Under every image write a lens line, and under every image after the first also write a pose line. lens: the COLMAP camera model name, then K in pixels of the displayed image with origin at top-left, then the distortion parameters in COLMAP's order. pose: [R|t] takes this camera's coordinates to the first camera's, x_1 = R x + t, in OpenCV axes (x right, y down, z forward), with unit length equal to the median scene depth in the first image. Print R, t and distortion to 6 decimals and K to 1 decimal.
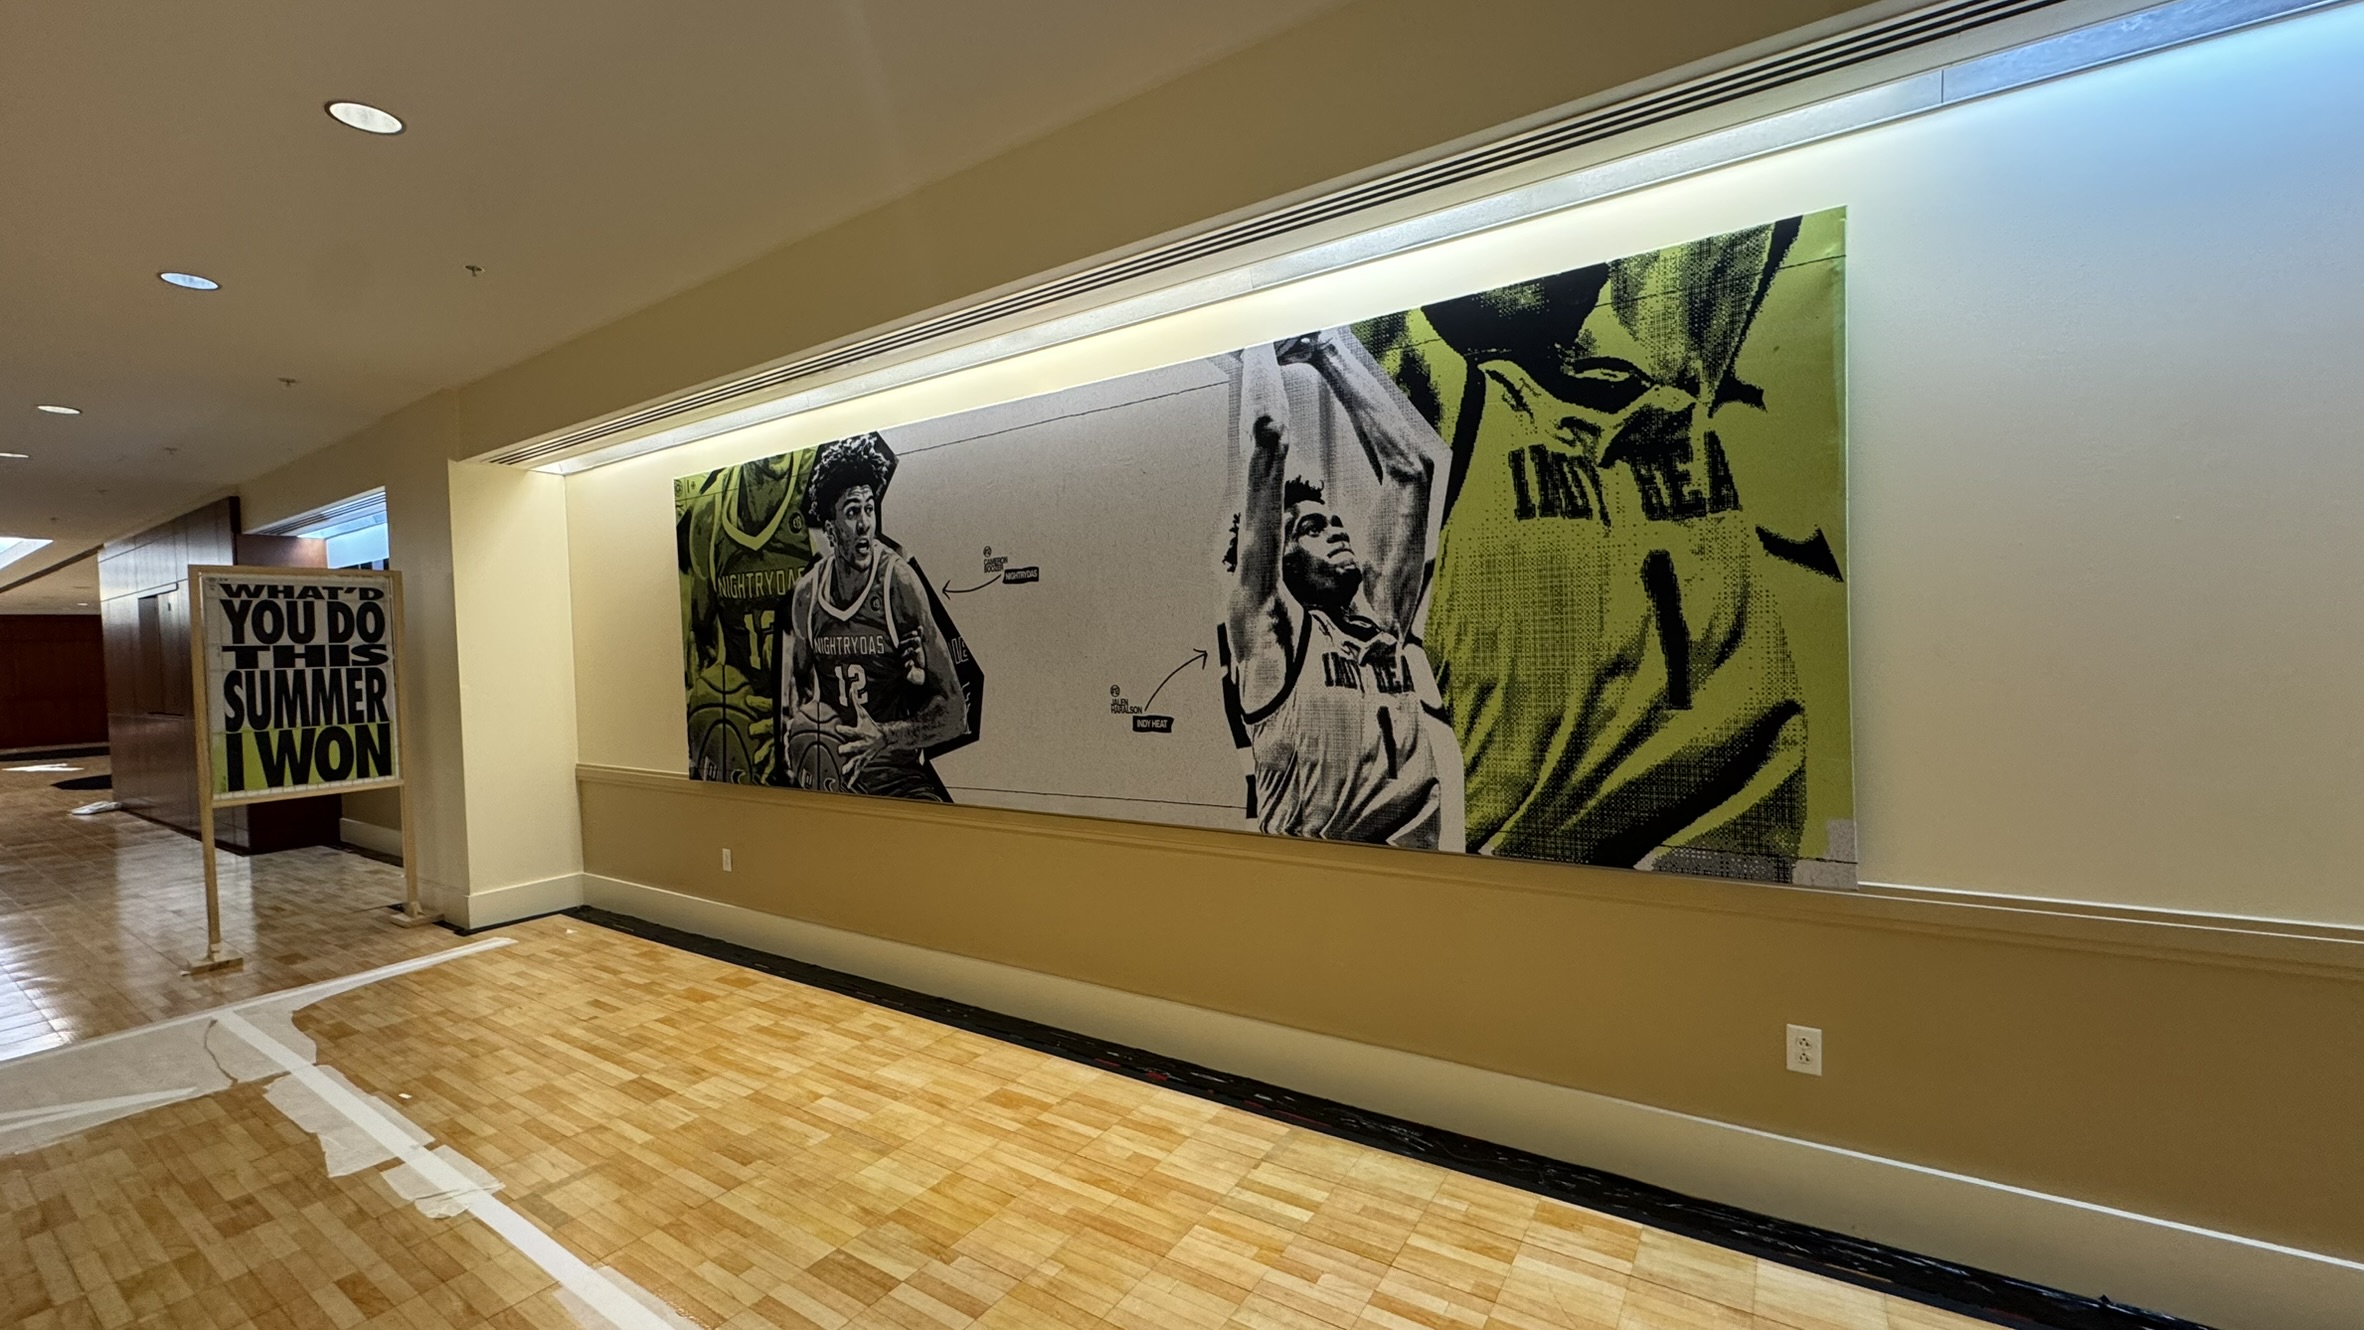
lens RADIAL K [[919.9, 0, 1180.9], [0, 919.9, 648.7], [0, 0, 1]] dist [-0.008818, 0.000107]
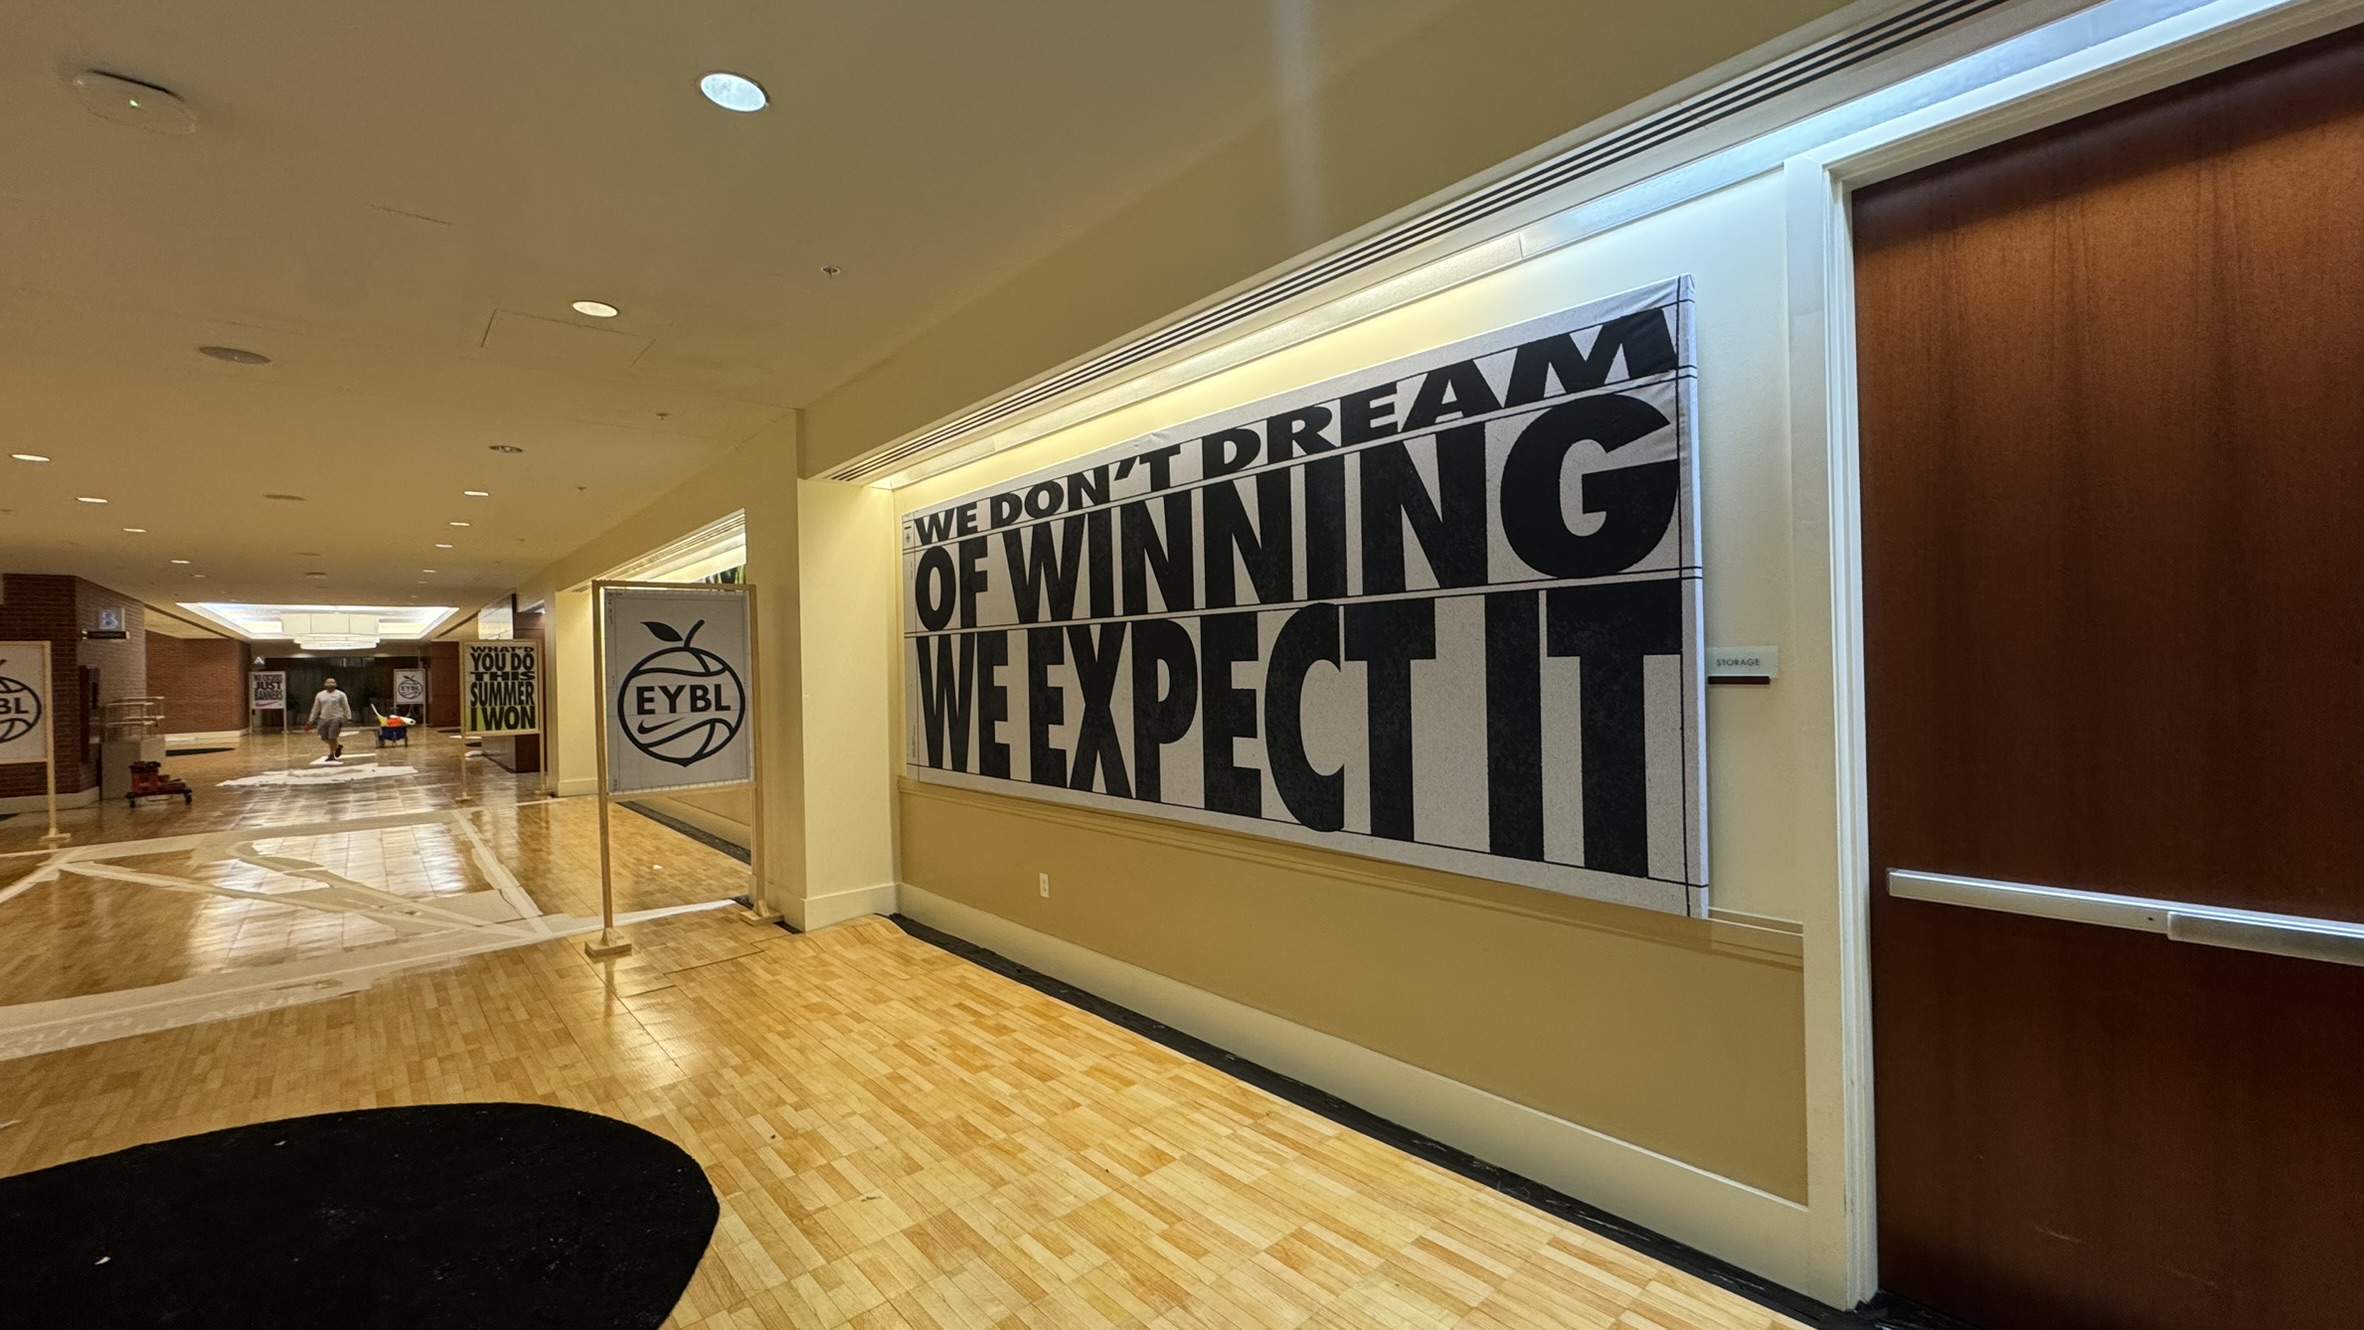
lens RADIAL K [[1101.2, 0, 1182.3], [0, 1101.2, 674.8], [0, 0, 1]] dist [-0.006072, -0.000244]
pose [[0.939349, 0.014094, -0.342674, 1.579128], [-0.011539, 0.999888, 0.009494, -0.040685], [0.342770, -0.004964, 0.939406, -1.012570]]
